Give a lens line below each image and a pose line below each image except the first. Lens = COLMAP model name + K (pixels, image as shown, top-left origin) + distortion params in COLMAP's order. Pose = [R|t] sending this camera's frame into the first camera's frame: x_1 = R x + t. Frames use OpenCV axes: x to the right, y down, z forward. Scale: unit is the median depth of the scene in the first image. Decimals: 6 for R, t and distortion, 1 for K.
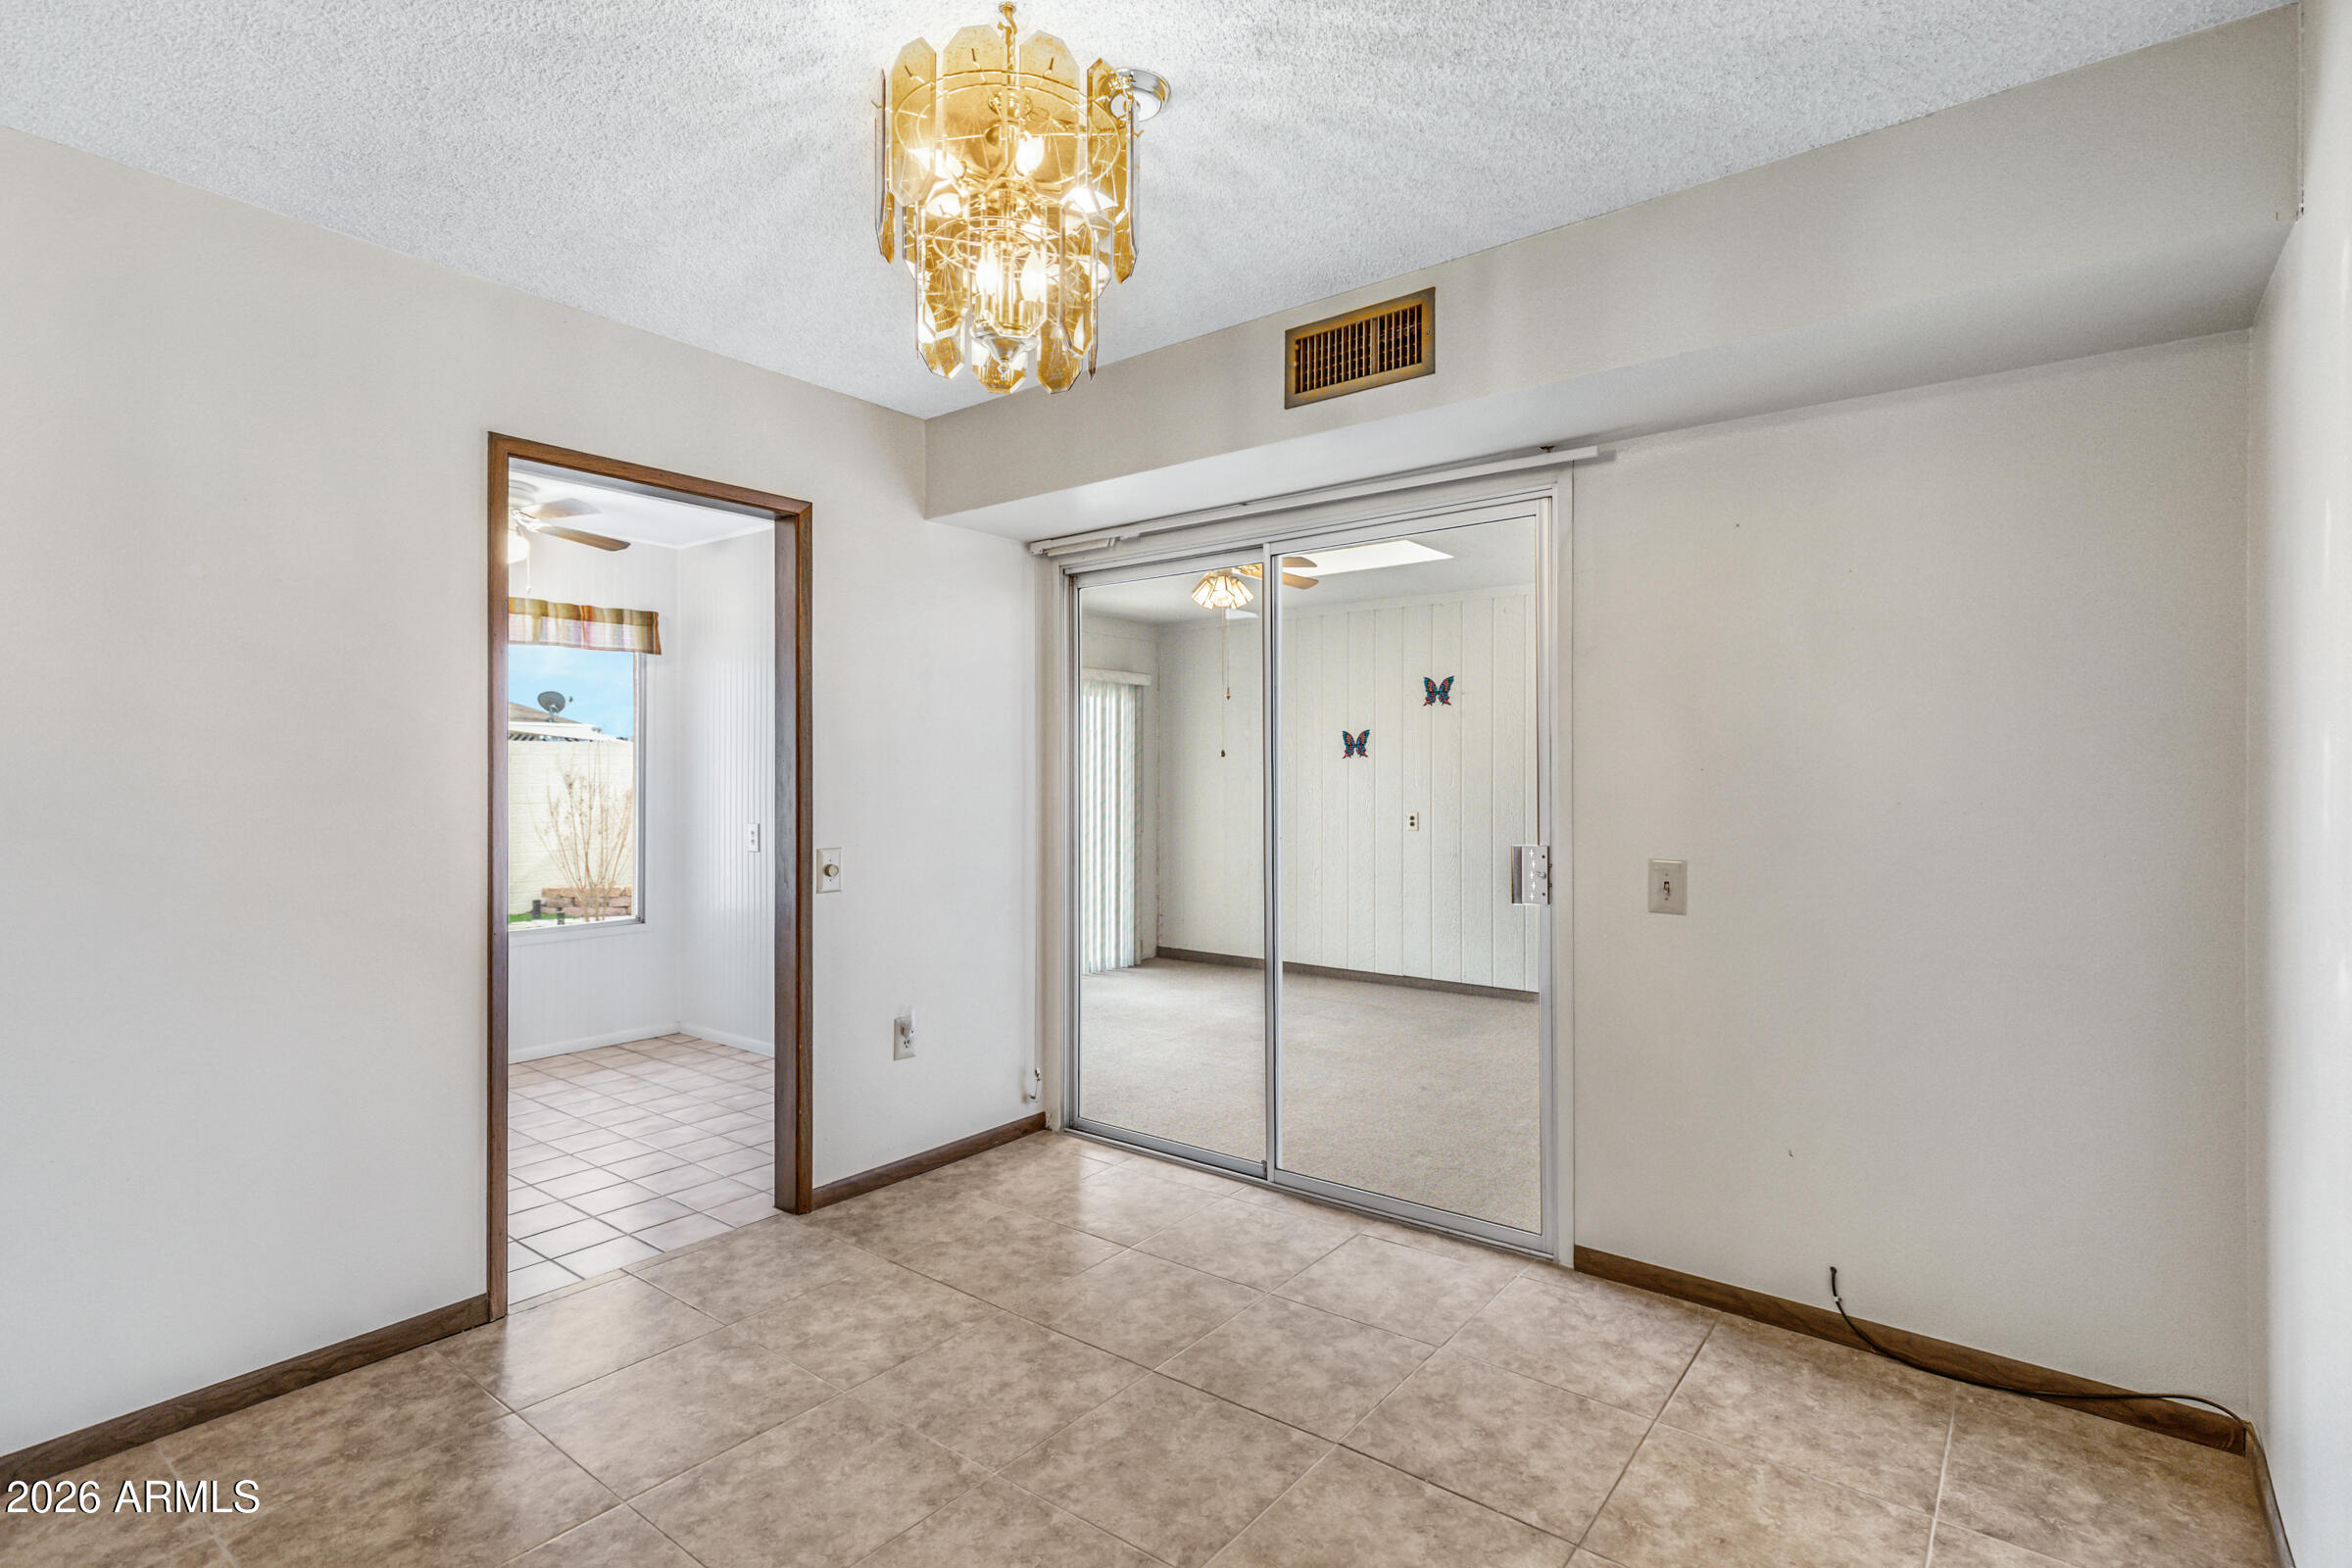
lens RADIAL K [[1125.2, 0, 1187.7], [0, 1125.2, 783.1], [0, 0, 1]] dist [0.005554, 0.000230]
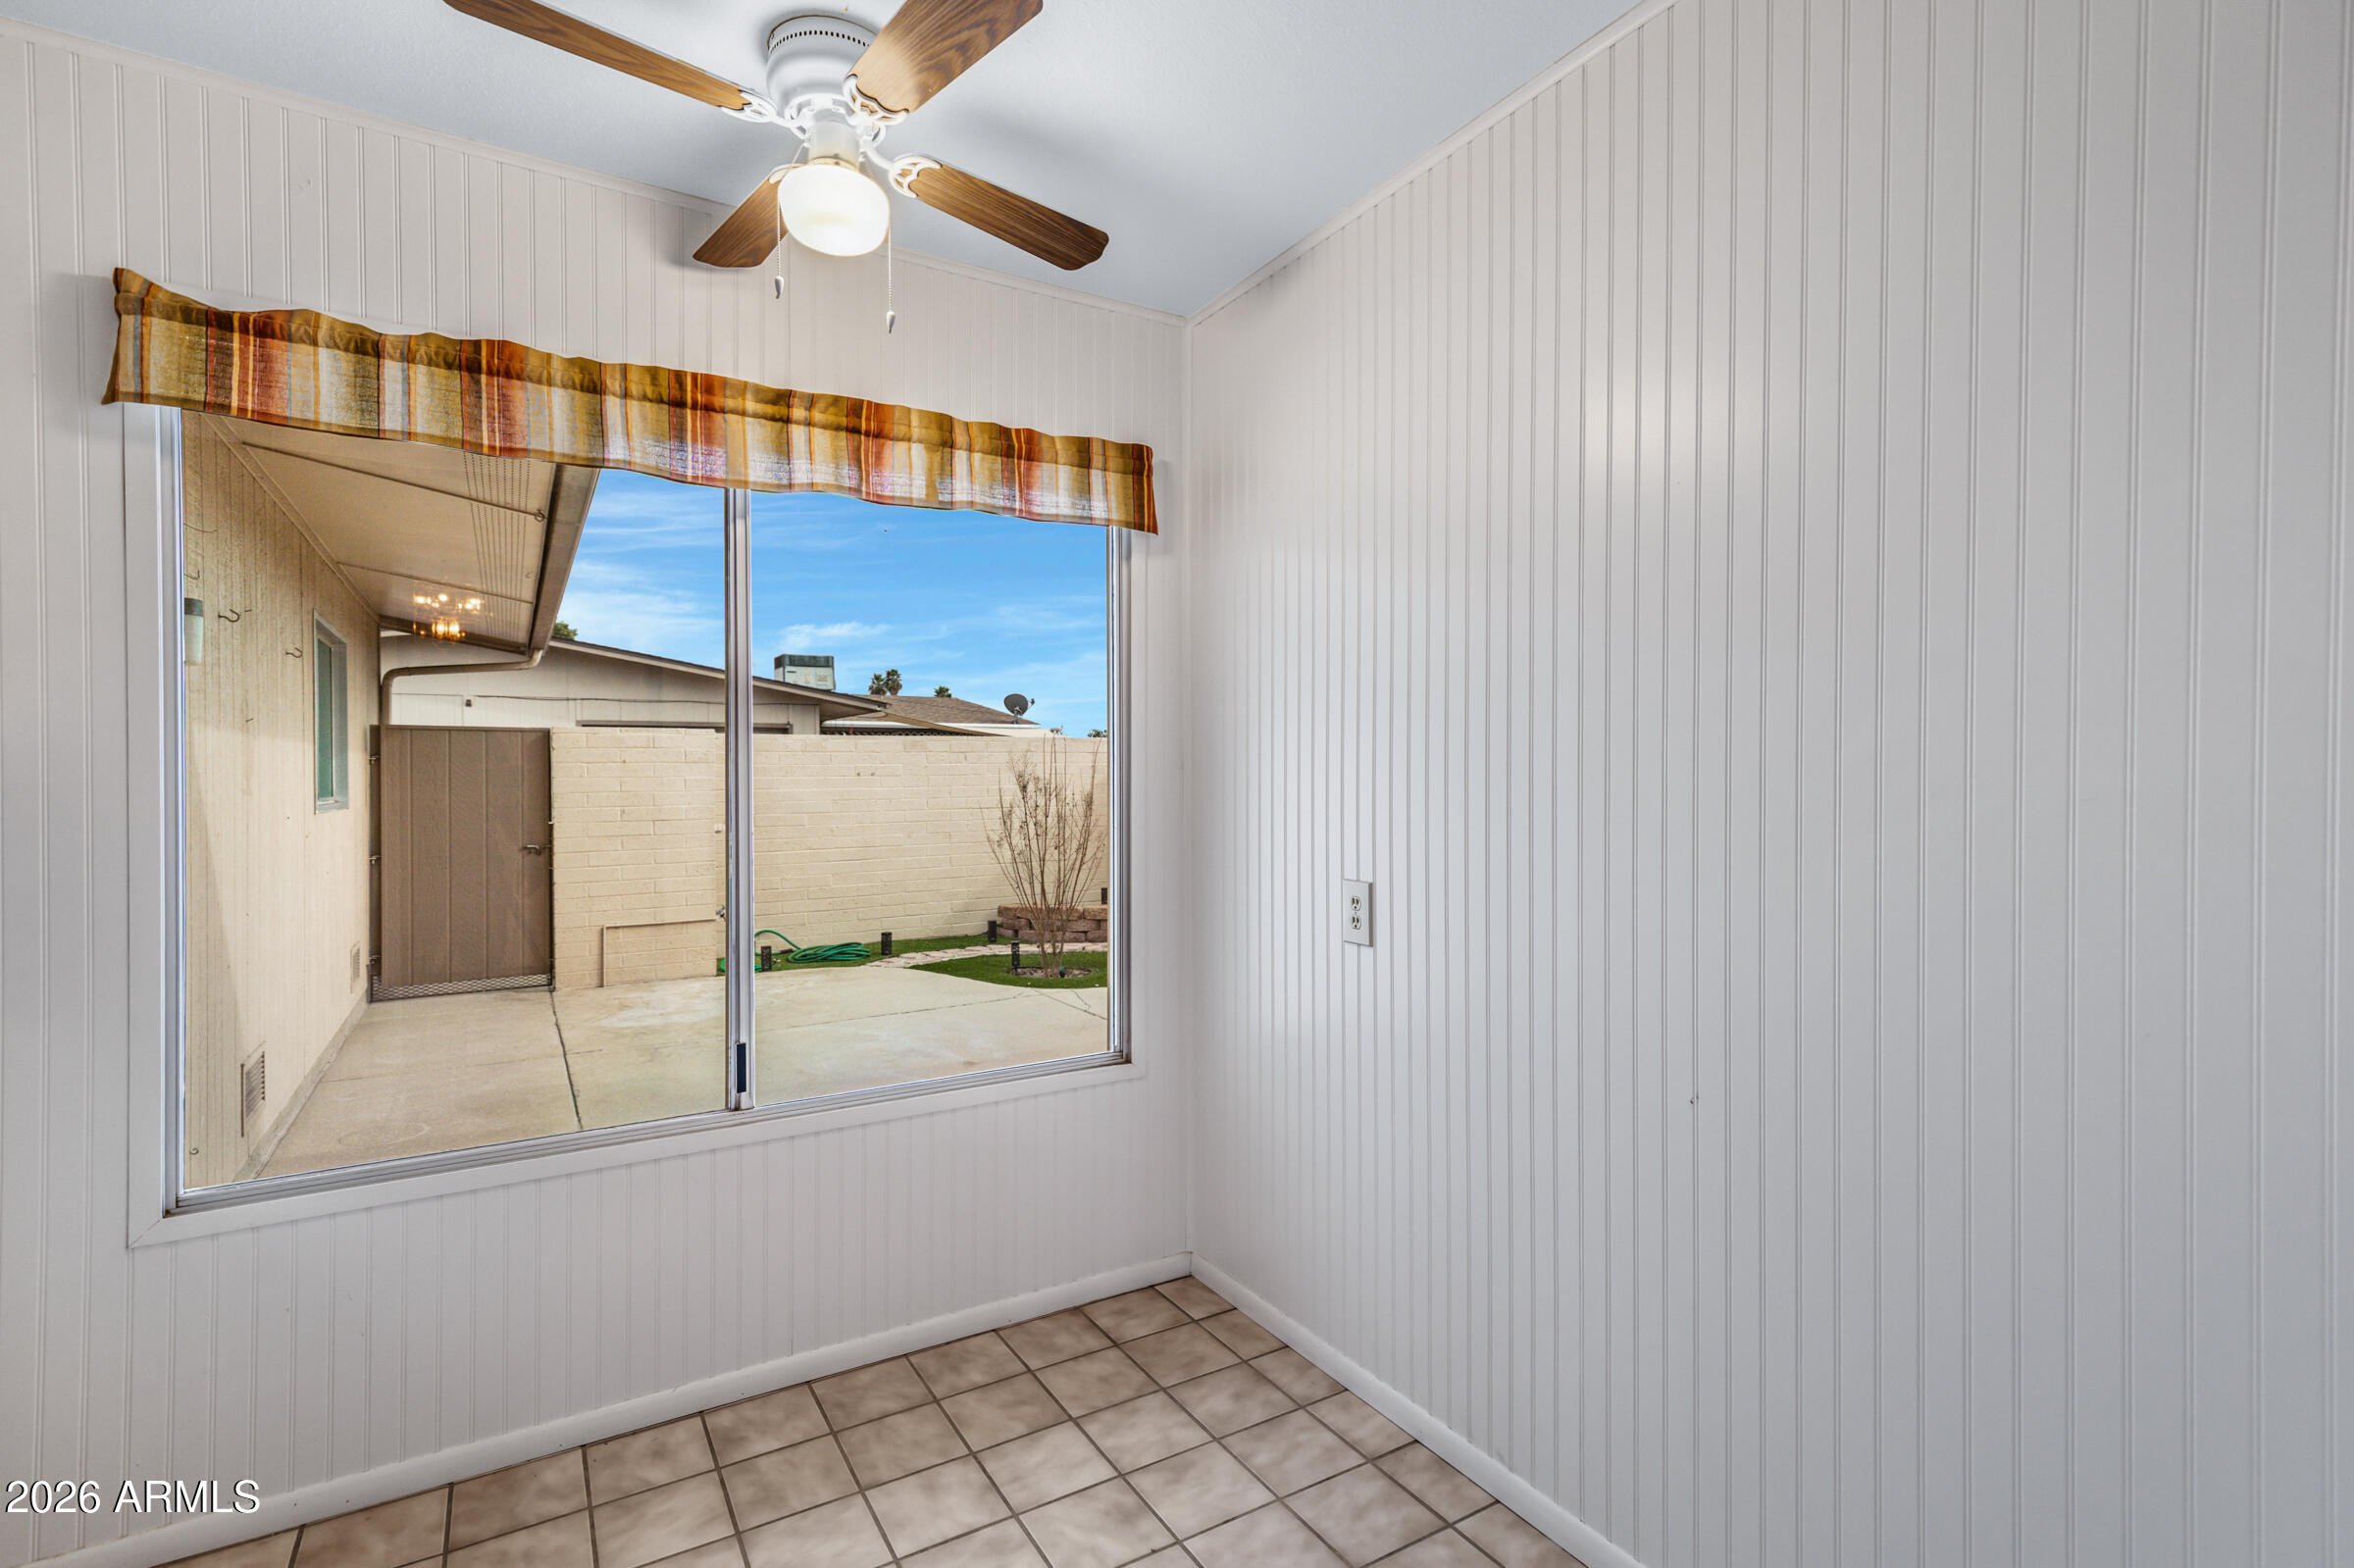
lens RADIAL K [[1075.5, 0, 1183.2], [0, 1075.5, 781.3], [0, 0, 1]] dist [0.023065, -0.003841]
pose [[0.933601, -0.002347, -0.358308, -0.282100], [0.001934, 0.999997, -0.001511, -0.002424], [0.358310, 0.000718, 0.933602, 0.549658]]
